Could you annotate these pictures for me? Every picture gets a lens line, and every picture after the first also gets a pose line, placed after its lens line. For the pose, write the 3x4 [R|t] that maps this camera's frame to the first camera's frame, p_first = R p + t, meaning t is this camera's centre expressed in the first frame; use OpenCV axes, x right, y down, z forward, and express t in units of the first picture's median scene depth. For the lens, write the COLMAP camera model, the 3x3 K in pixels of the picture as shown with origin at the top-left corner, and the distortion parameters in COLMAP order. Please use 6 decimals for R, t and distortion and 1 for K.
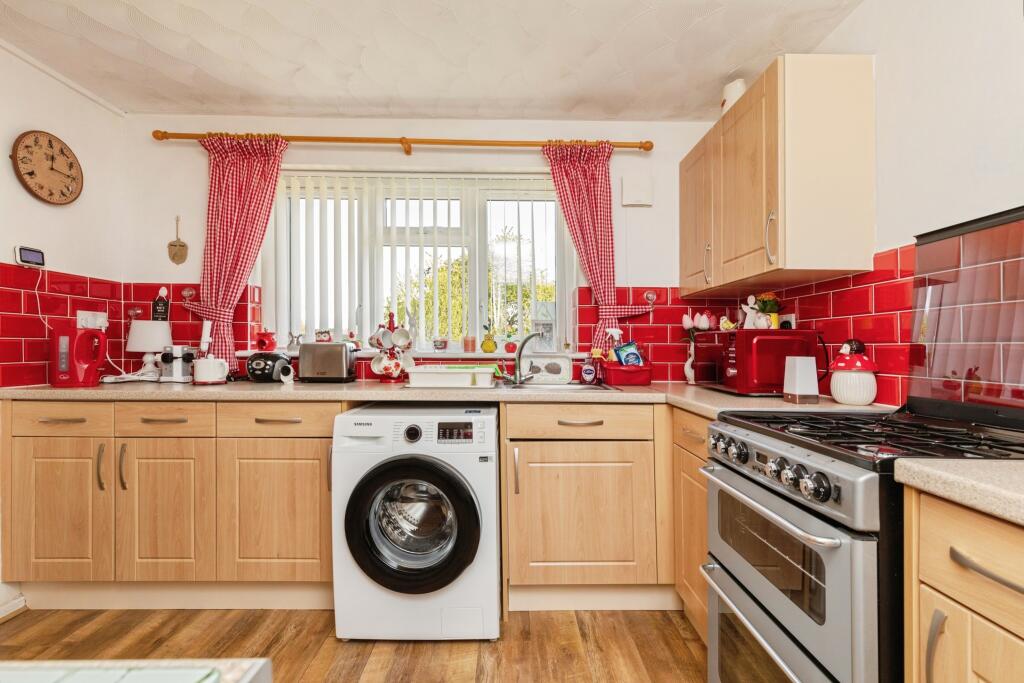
lens RADIAL K [[474.4, 0, 512.0], [0, 474.4, 341.5], [0, 0, 1]] dist [0.000989, 0.000024]
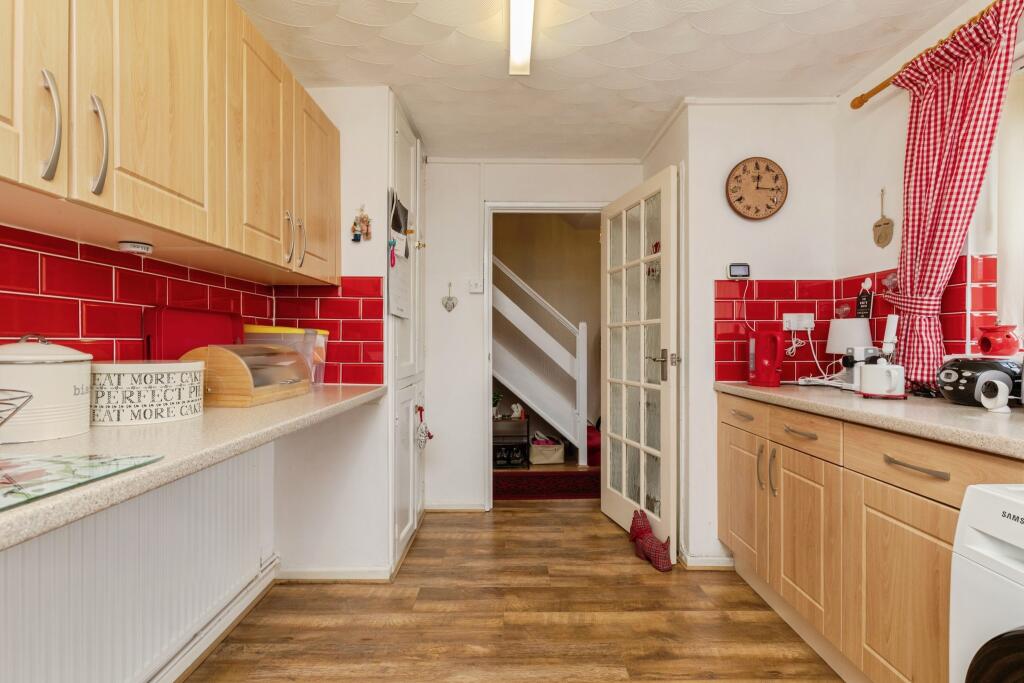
lens RADIAL K [[458.4, 0, 513.7], [0, 458.4, 349.5], [0, 0, 1]] dist [0.000908, -0.000060]
pose [[-0.007464, 0.006298, -0.999952, 0.102482], [0.012053, 0.999908, 0.006208, 0.000650], [0.999899, -0.012006, -0.007540, 0.399431]]
